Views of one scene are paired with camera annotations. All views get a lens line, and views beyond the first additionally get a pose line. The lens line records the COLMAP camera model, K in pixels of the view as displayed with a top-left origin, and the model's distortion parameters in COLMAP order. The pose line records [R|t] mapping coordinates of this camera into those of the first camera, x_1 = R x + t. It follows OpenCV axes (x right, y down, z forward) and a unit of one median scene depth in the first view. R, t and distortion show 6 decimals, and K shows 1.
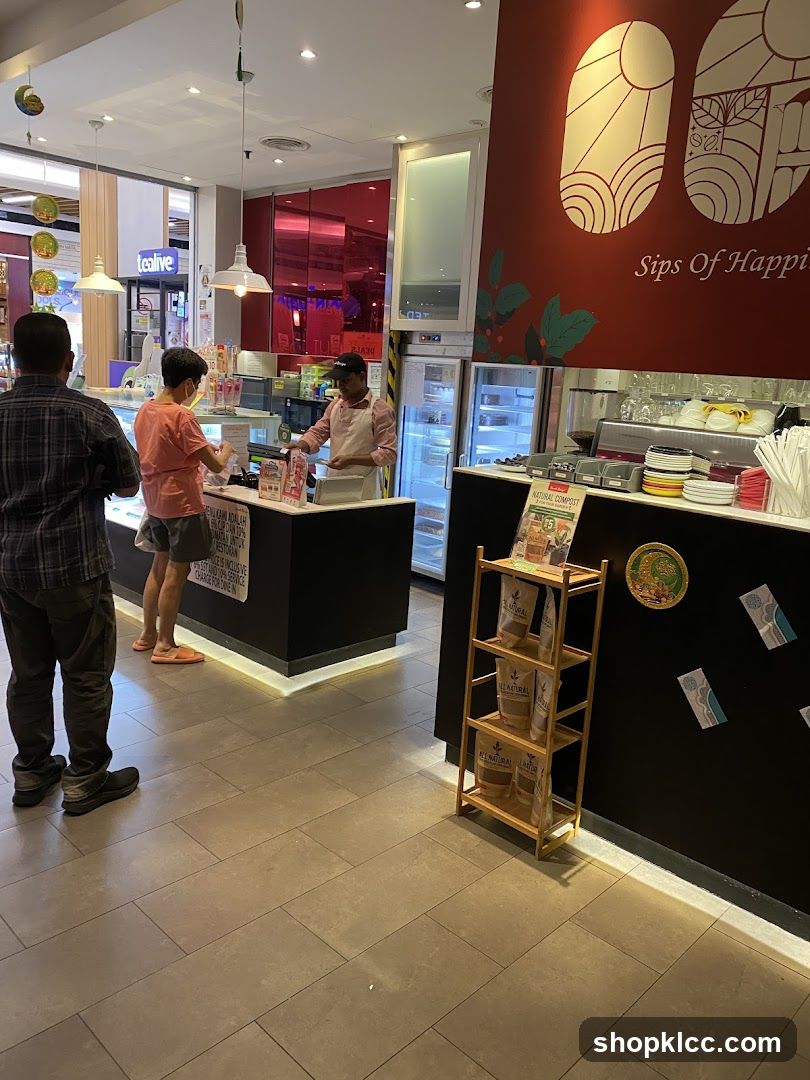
lens RADIAL K [[827.8, 0, 406.0], [0, 827.8, 537.8], [0, 0, 1]] dist [0.006920, -0.002710]
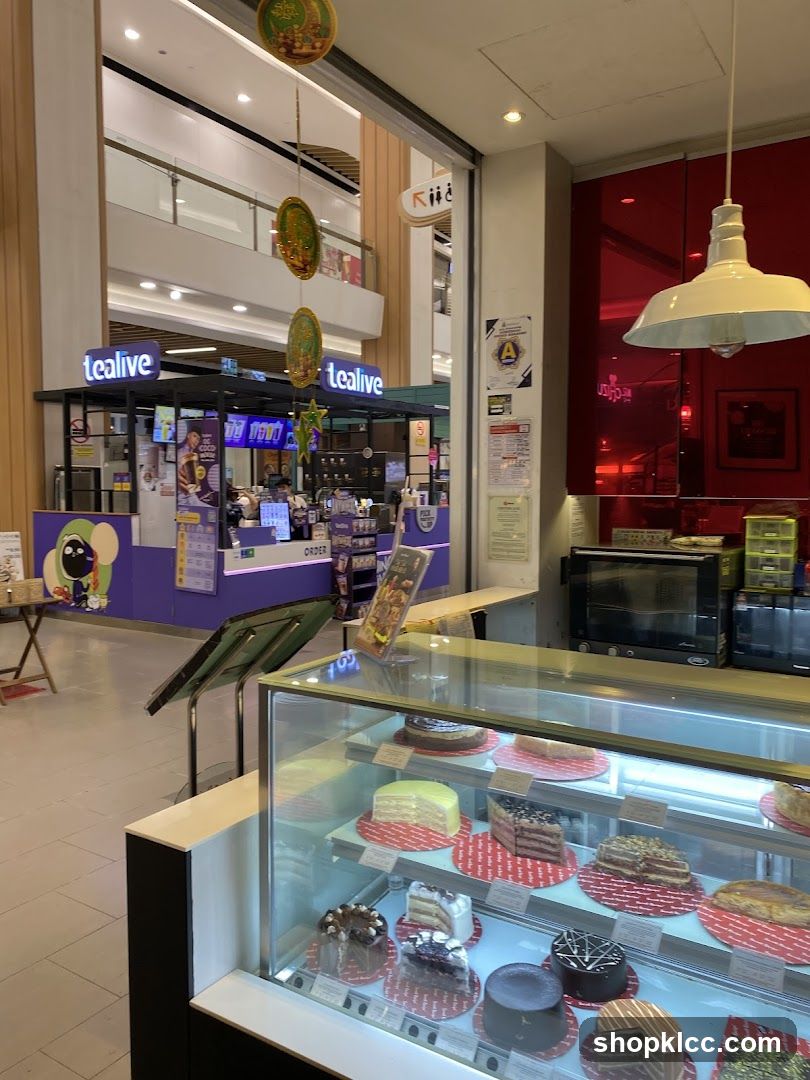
lens RADIAL K [[827.8, 0, 403.9], [0, 827.8, 541.2], [0, 0, 1]] dist [0.006920, -0.002710]
pose [[0.975974, -0.086978, 0.199776, -0.221710], [0.111068, 0.987400, -0.112717, -0.090113], [-0.187455, 0.132197, 0.973337, 0.322443]]
